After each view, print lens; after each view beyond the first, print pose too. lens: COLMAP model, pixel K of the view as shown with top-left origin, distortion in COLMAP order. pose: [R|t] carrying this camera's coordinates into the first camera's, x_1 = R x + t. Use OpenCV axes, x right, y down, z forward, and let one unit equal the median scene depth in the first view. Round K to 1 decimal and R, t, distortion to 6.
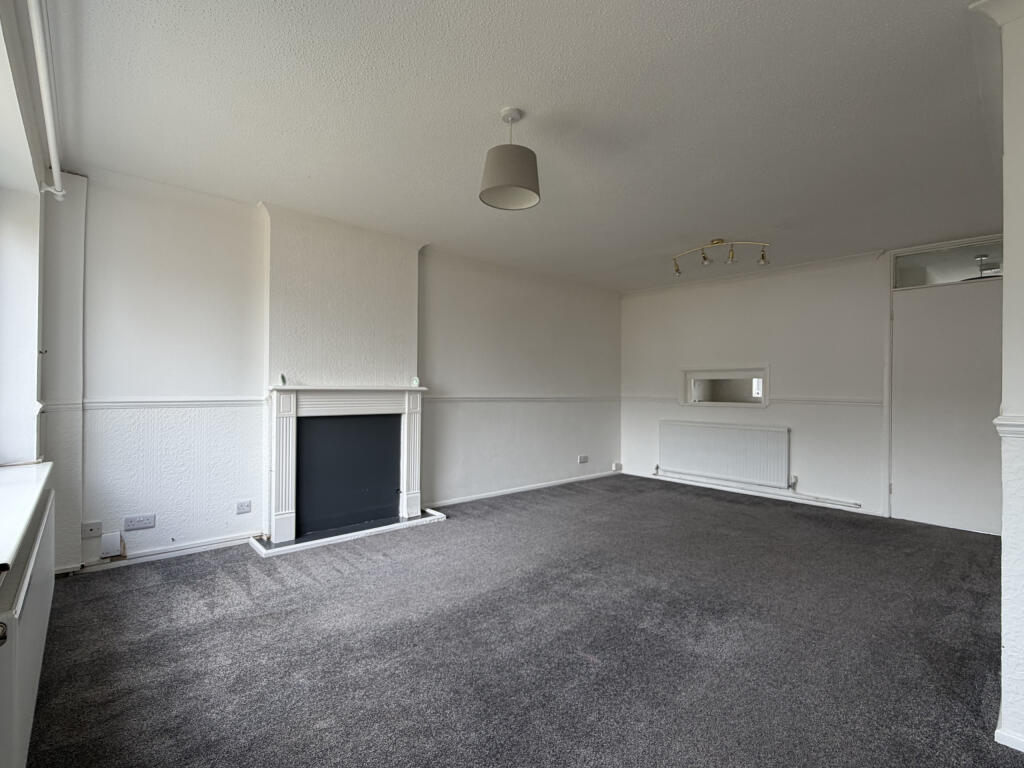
lens RADIAL K [[471.4, 0, 504.9], [0, 471.4, 390.5], [0, 0, 1]] dist [0.000821, 0.000281]
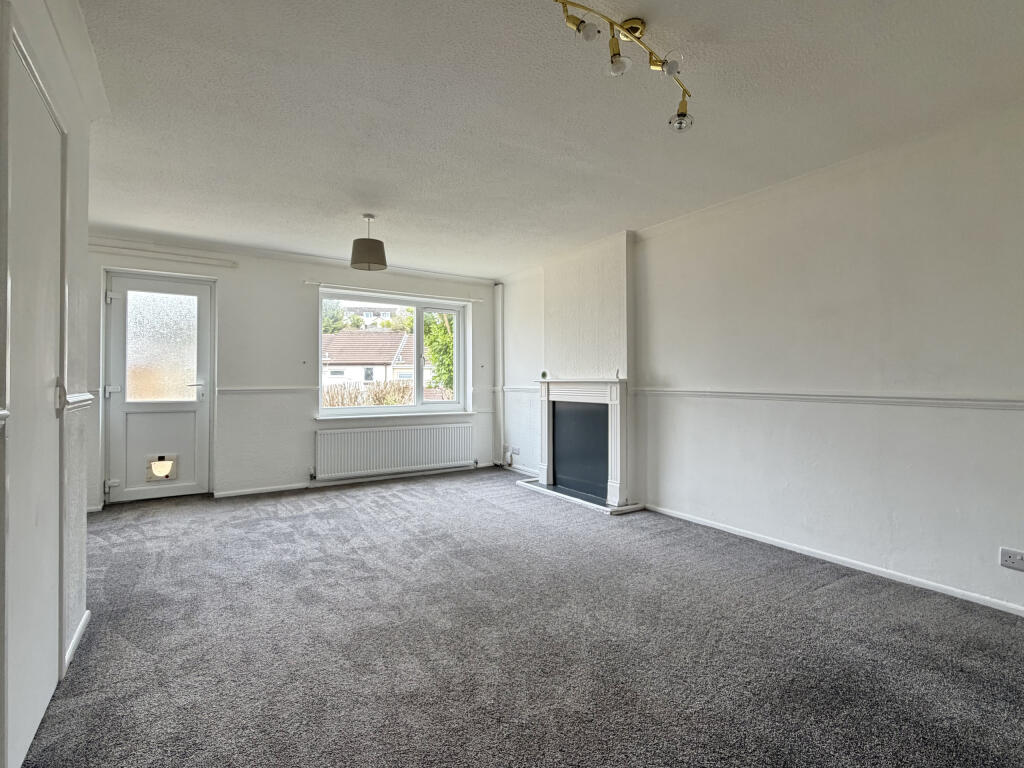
lens RADIAL K [[478.2, 0, 512.0], [0, 478.2, 384.0], [0, 0, 1]] dist [0.001151, -0.000250]
pose [[-0.149193, -0.007591, -0.988779, 0.891523], [-0.007765, 0.999949, -0.006505, 0.013323], [0.988778, 0.006707, -0.149245, 0.961516]]
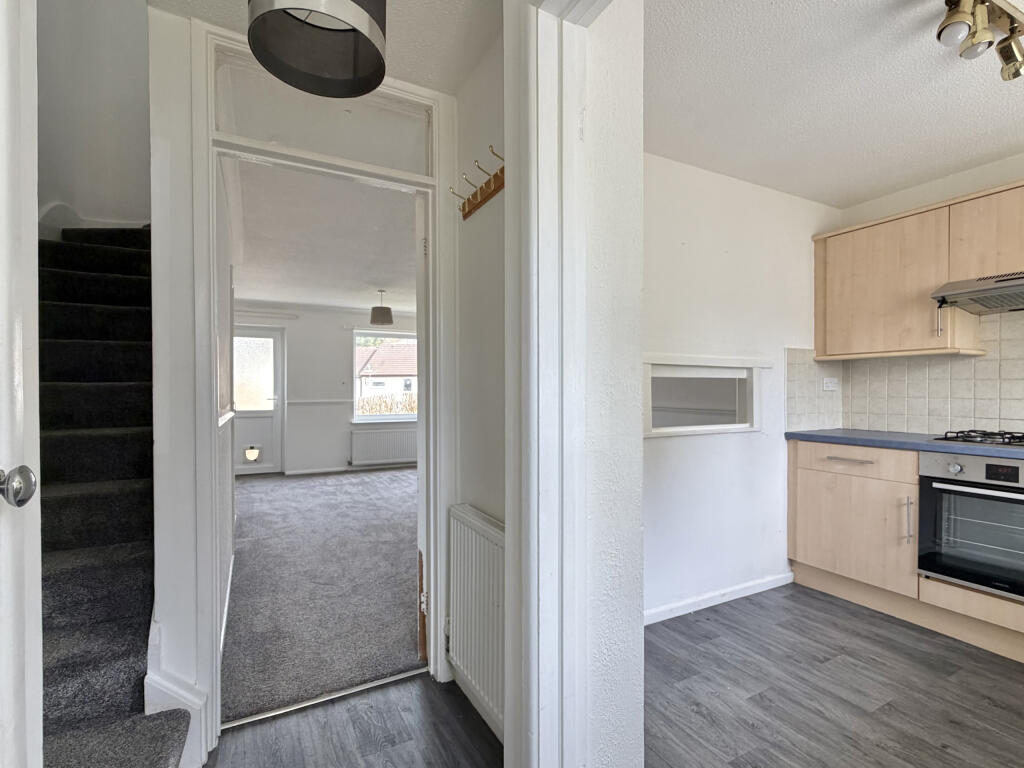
lens RADIAL K [[486.9, 0, 509.4], [0, 486.9, 396.6], [0, 0, 1]] dist [-0.001467, -0.000355]
pose [[-0.240276, -0.000229, -0.970705, 1.356337], [-0.005023, 0.999987, 0.001008, -0.000929], [0.970692, 0.005118, -0.240274, 1.278238]]
